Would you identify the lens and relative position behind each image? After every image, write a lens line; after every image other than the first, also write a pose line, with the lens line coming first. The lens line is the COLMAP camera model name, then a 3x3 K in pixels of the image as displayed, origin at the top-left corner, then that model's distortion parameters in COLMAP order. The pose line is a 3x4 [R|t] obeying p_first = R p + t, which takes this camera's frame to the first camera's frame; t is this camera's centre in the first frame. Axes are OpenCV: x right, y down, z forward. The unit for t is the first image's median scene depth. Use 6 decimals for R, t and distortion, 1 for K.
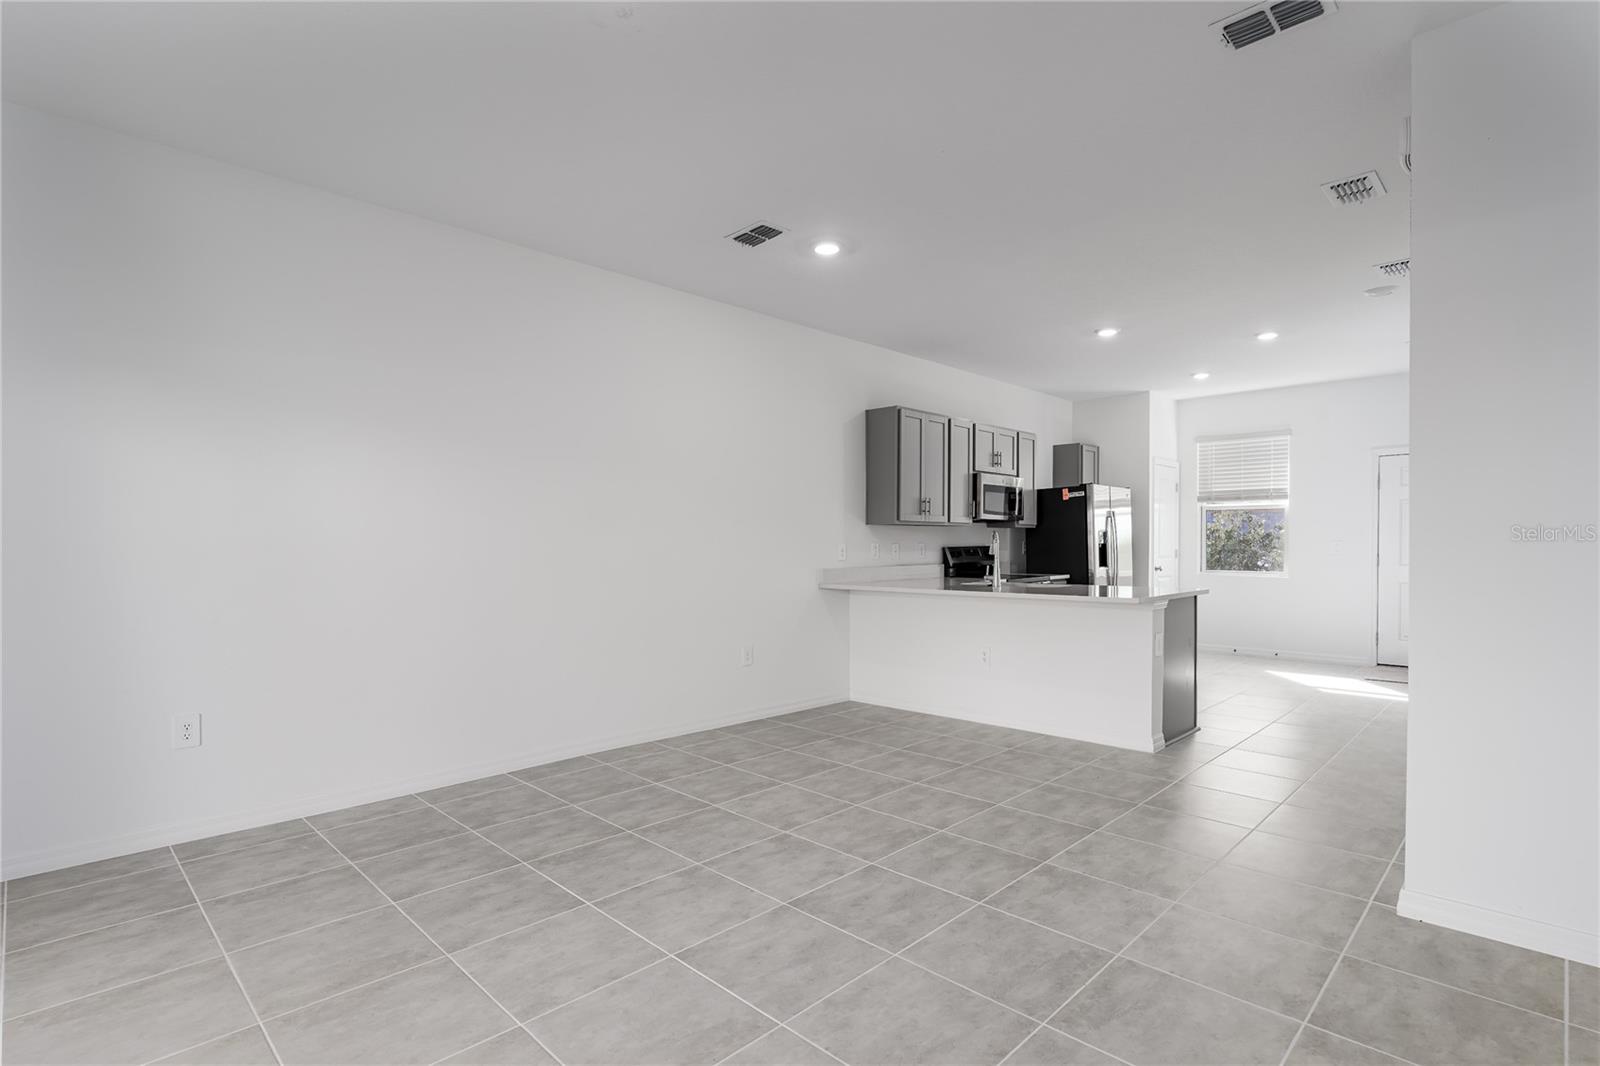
lens RADIAL K [[788.5, 0, 792.5], [0, 788.5, 538.1], [0, 0, 1]] dist [-0.002243, 0.000001]
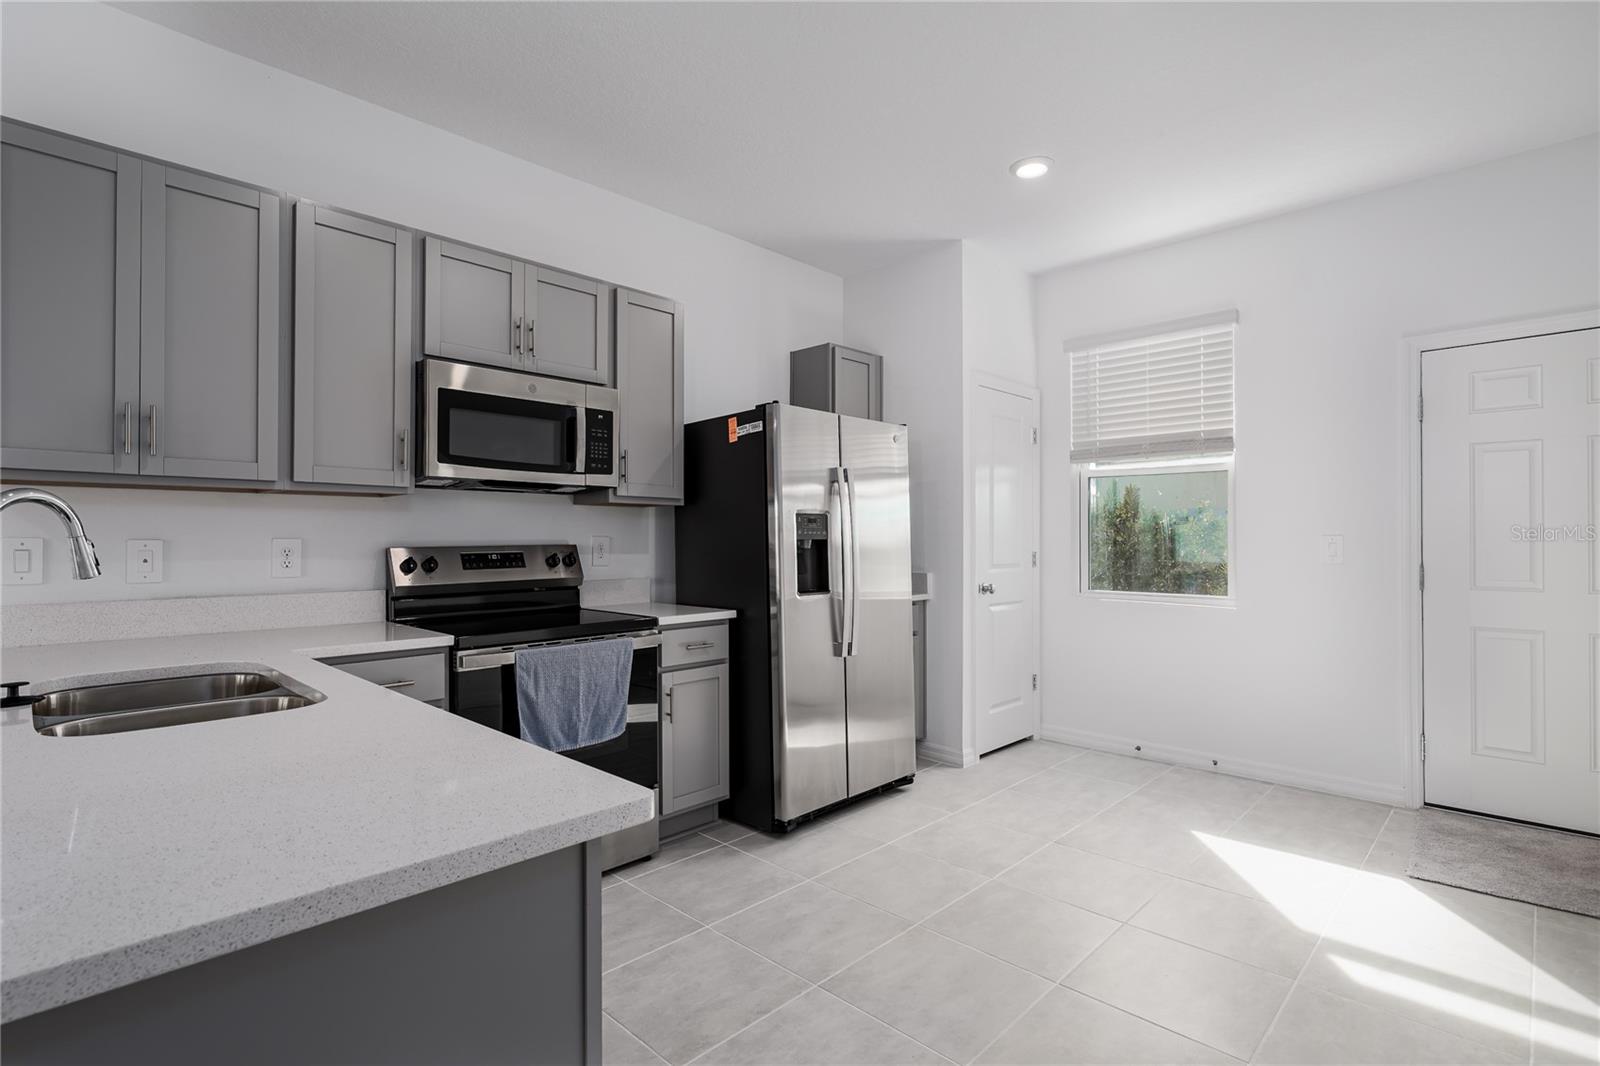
lens RADIAL K [[789.5, 0, 779.6], [0, 789.5, 524.4], [0, 0, 1]] dist [-0.002867, -0.000120]
pose [[0.999996, 0.002151, 0.002023, 0.684564], [-0.002127, 0.999928, -0.011780, 0.006303], [-0.002048, 0.011776, 0.999929, 1.009674]]
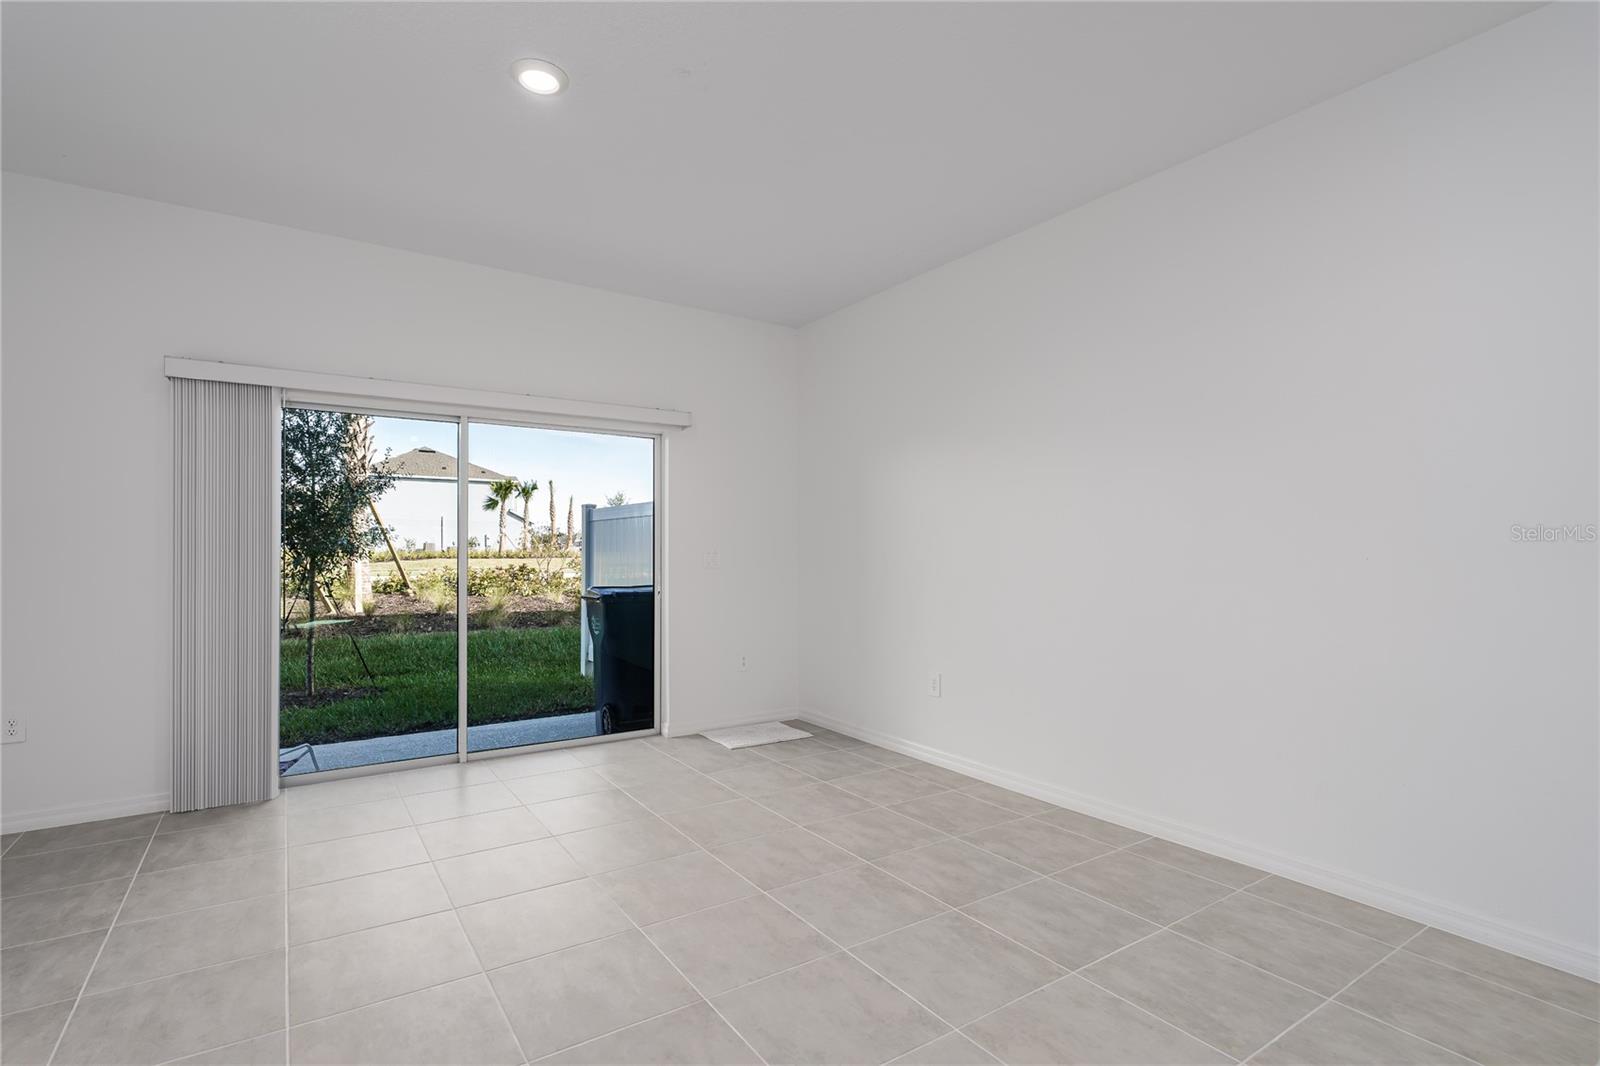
lens RADIAL K [[768.2, 0, 804.5], [0, 768.2, 548.7], [0, 0, 1]] dist [-0.004186, 0.000347]
pose [[-0.195537, -0.001599, -0.980695, 0.472875], [0.006239, 0.999976, -0.002874, 0.004694], [0.980676, -0.006681, -0.195522, 0.804793]]
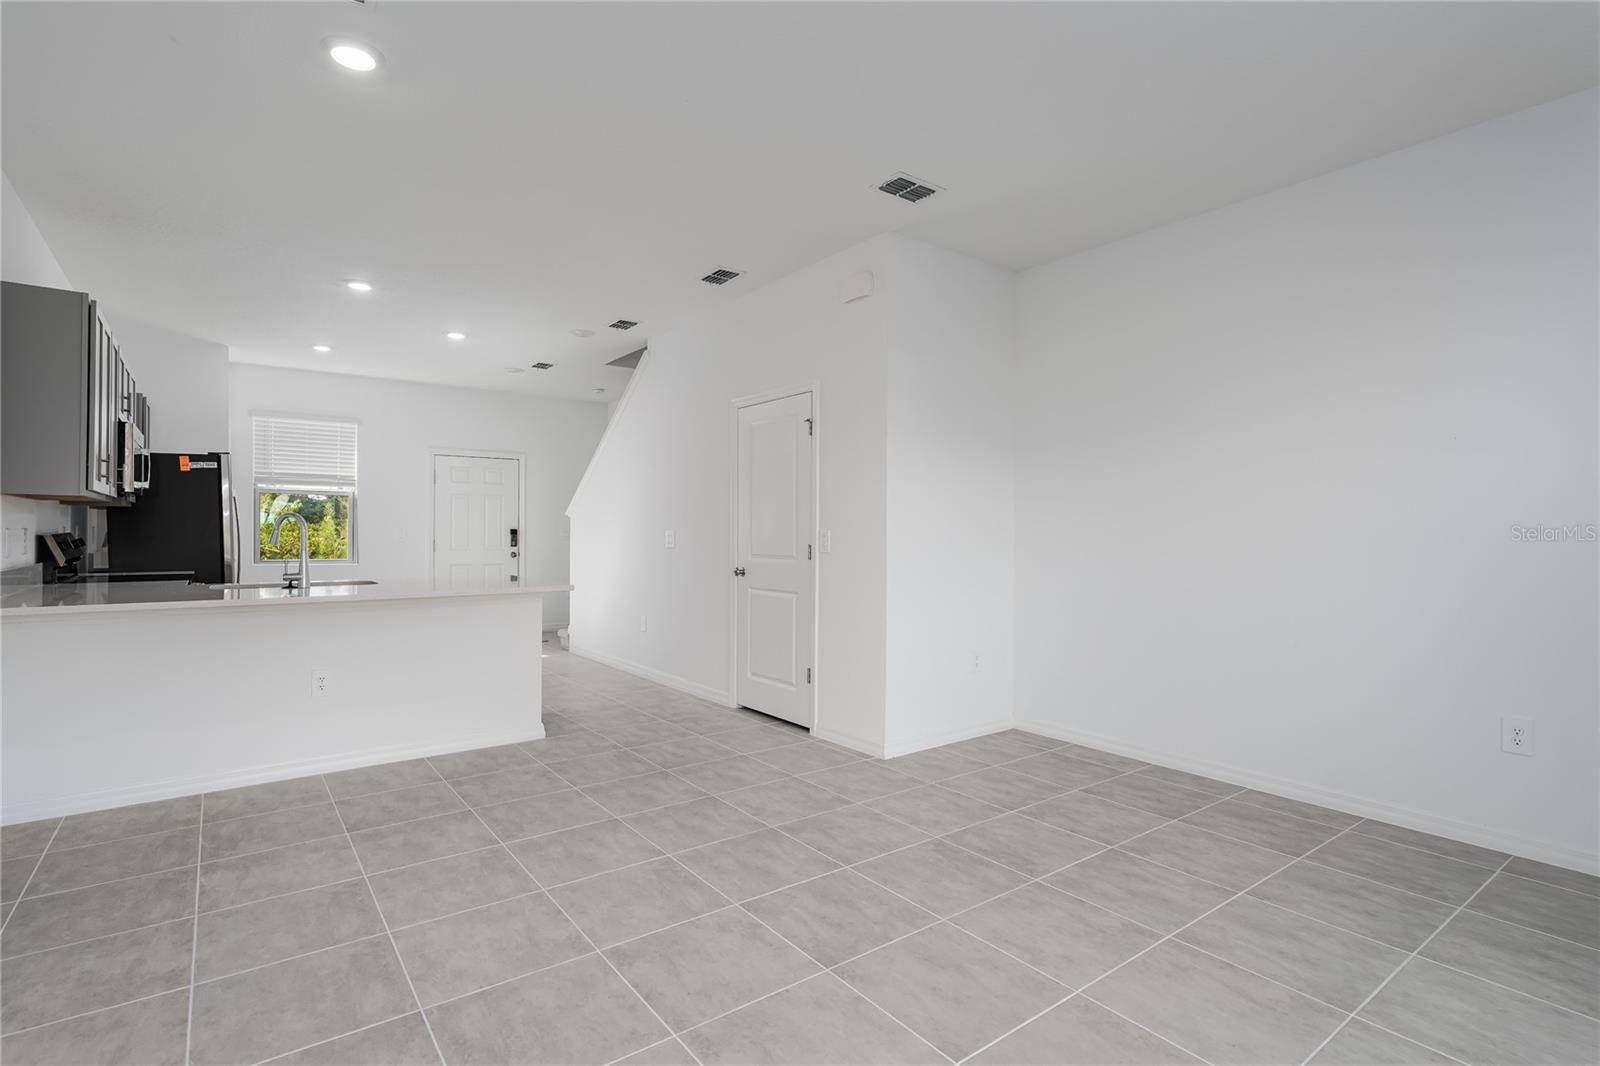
lens RADIAL K [[761.4, 0, 800.0], [0, 761.4, 533.0], [0, 0, 1]] dist [-0.003269, -0.000248]
pose [[0.143427, 0.001951, 0.989659, -0.514561], [-0.012821, 0.999918, -0.000113, 0.004474], [-0.989578, -0.012672, 0.143440, 0.589500]]
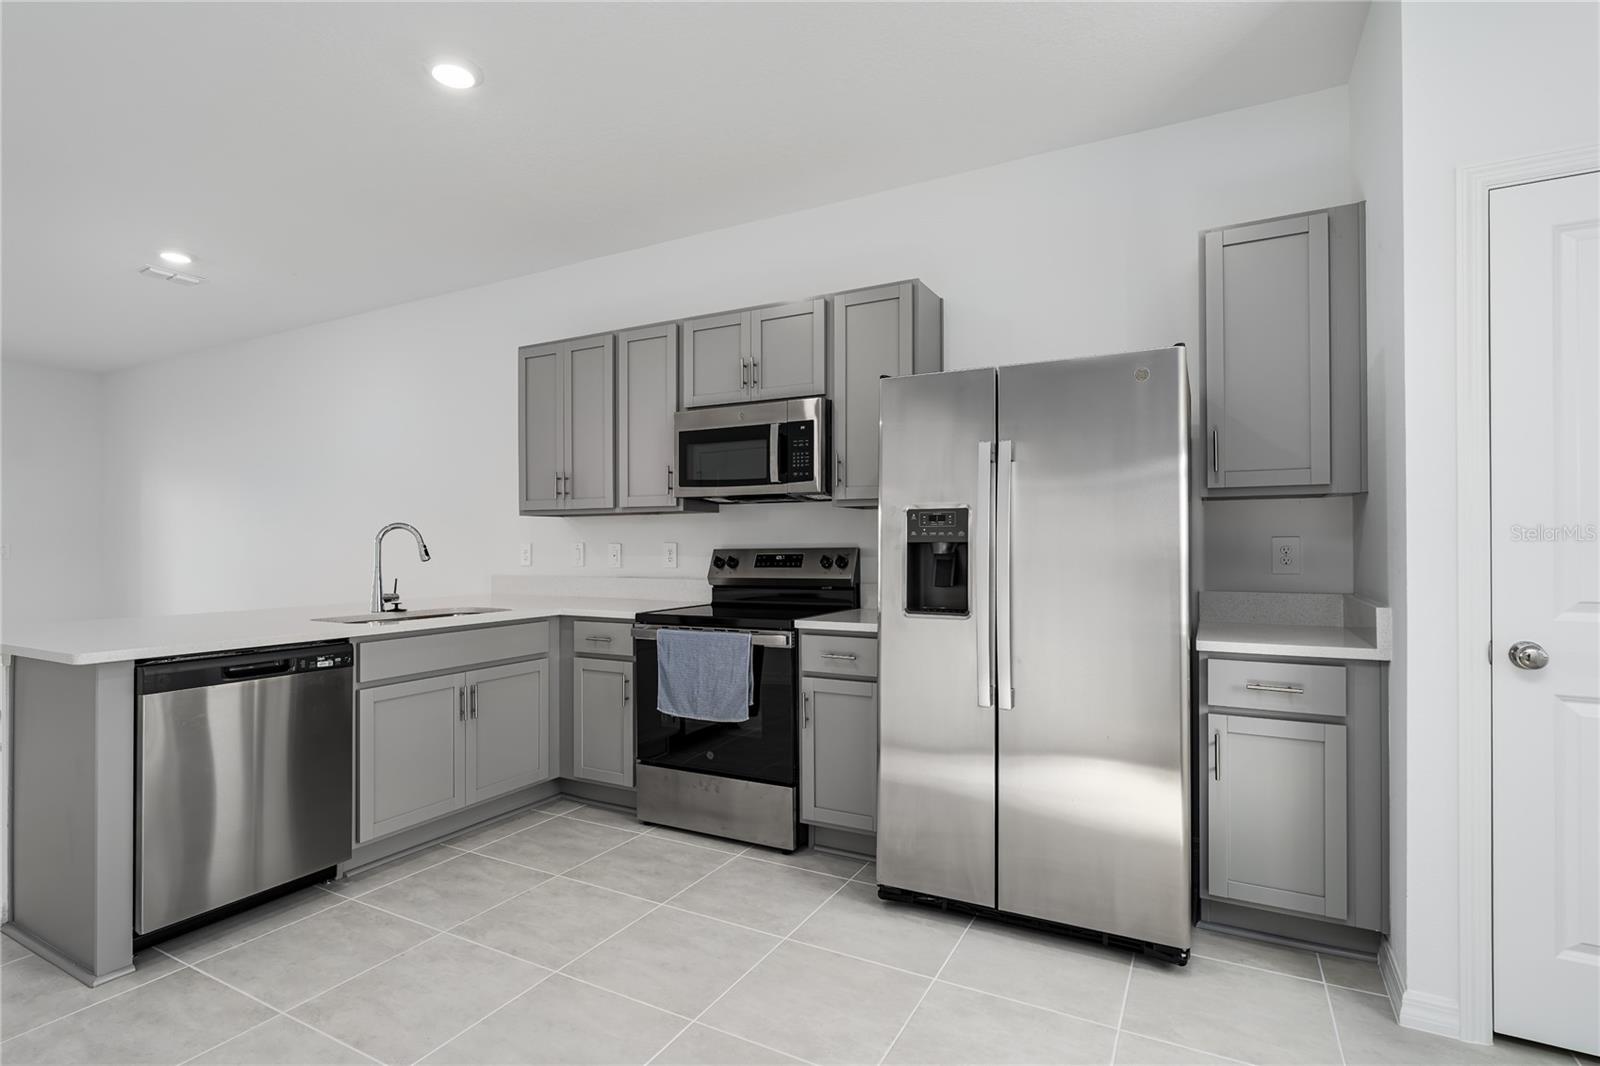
lens RADIAL K [[761.4, 0, 800.0], [0, 761.4, 533.0], [0, 0, 1]] dist [-0.003269, -0.000248]
pose [[0.287109, -0.011374, -0.957830, 1.265256], [0.009907, 0.999911, -0.008904, 0.008907], [0.957847, -0.006933, 0.287196, 1.548441]]
